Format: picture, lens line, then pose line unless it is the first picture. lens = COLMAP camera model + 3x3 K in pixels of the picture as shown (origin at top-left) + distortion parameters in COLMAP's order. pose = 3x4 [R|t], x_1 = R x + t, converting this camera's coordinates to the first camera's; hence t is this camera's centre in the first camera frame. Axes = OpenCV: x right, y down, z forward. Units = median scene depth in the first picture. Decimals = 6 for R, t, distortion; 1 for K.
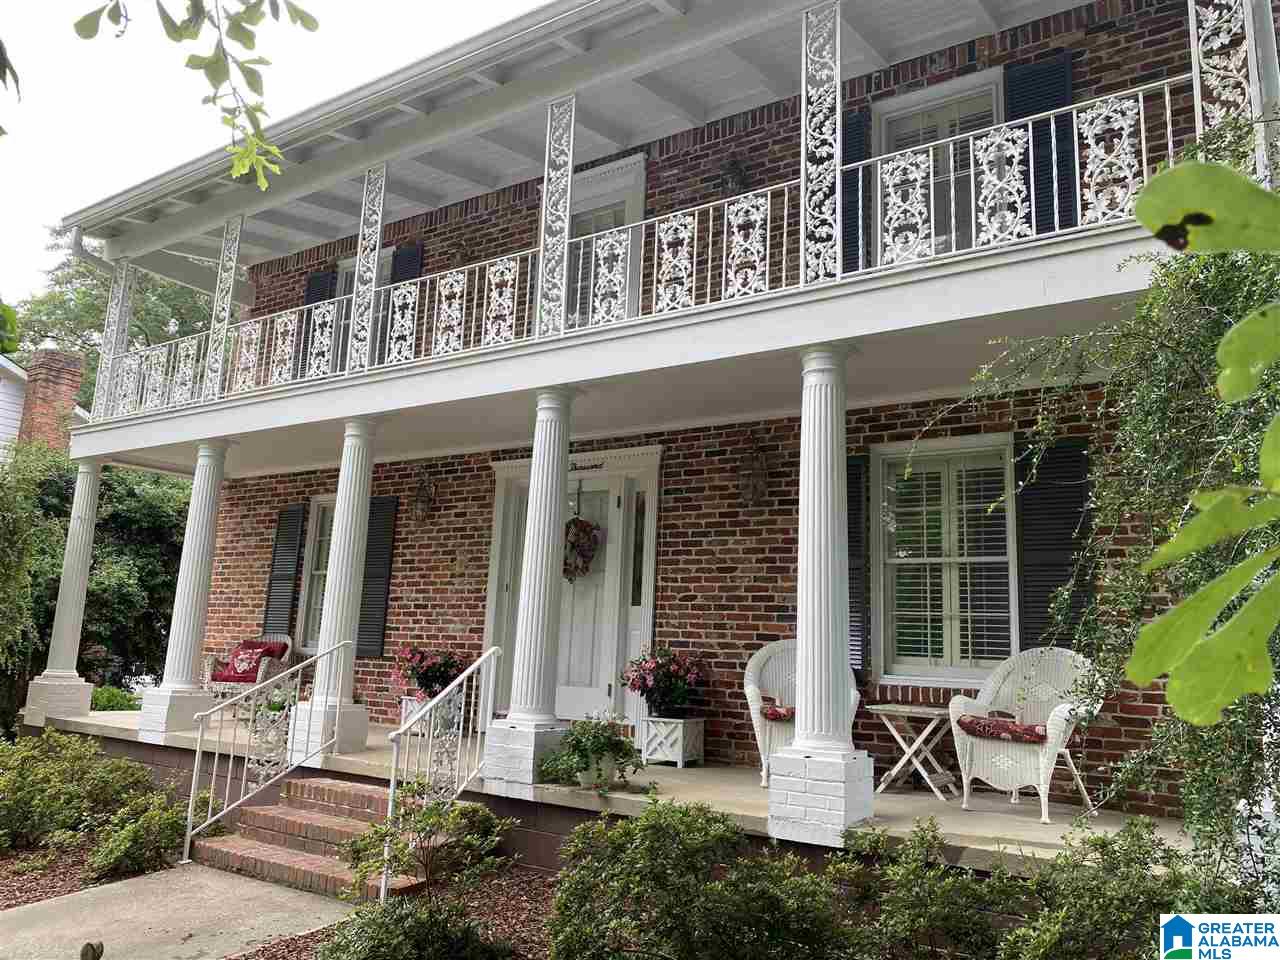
lens RADIAL K [[972.9, 0, 640.0], [0, 972.9, 480.0], [0, 0, 1]] dist [0.006736, -0.000471]
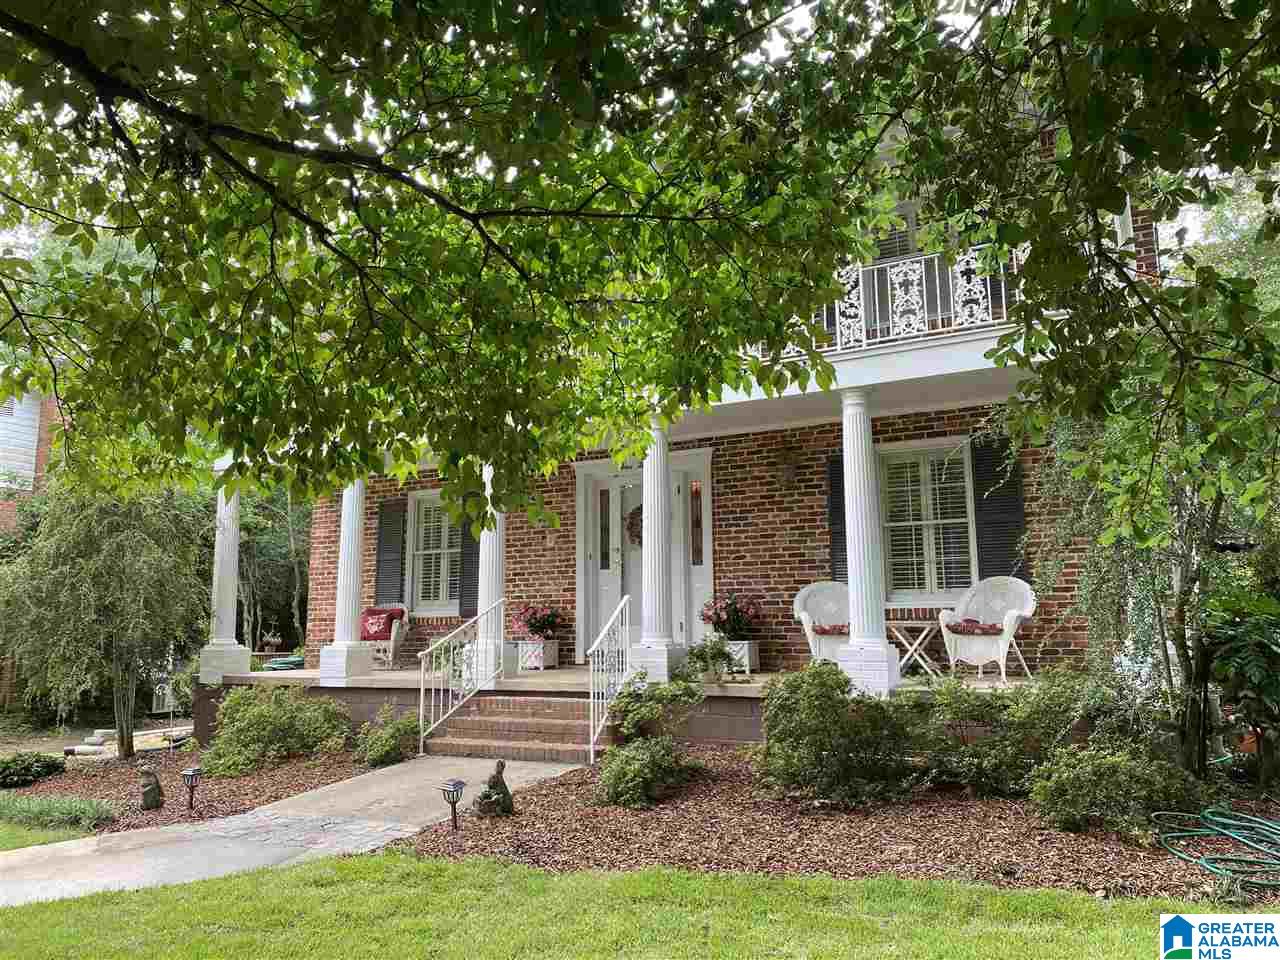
lens RADIAL K [[949.7, 0, 637.3], [0, 949.7, 489.9], [0, 0, 1]] dist [0.000903, -0.000914]
pose [[0.995497, -0.040205, 0.085846, -0.240143], [0.036648, 0.998419, 0.042616, -0.044362], [-0.087424, -0.039278, 0.995397, -0.387675]]
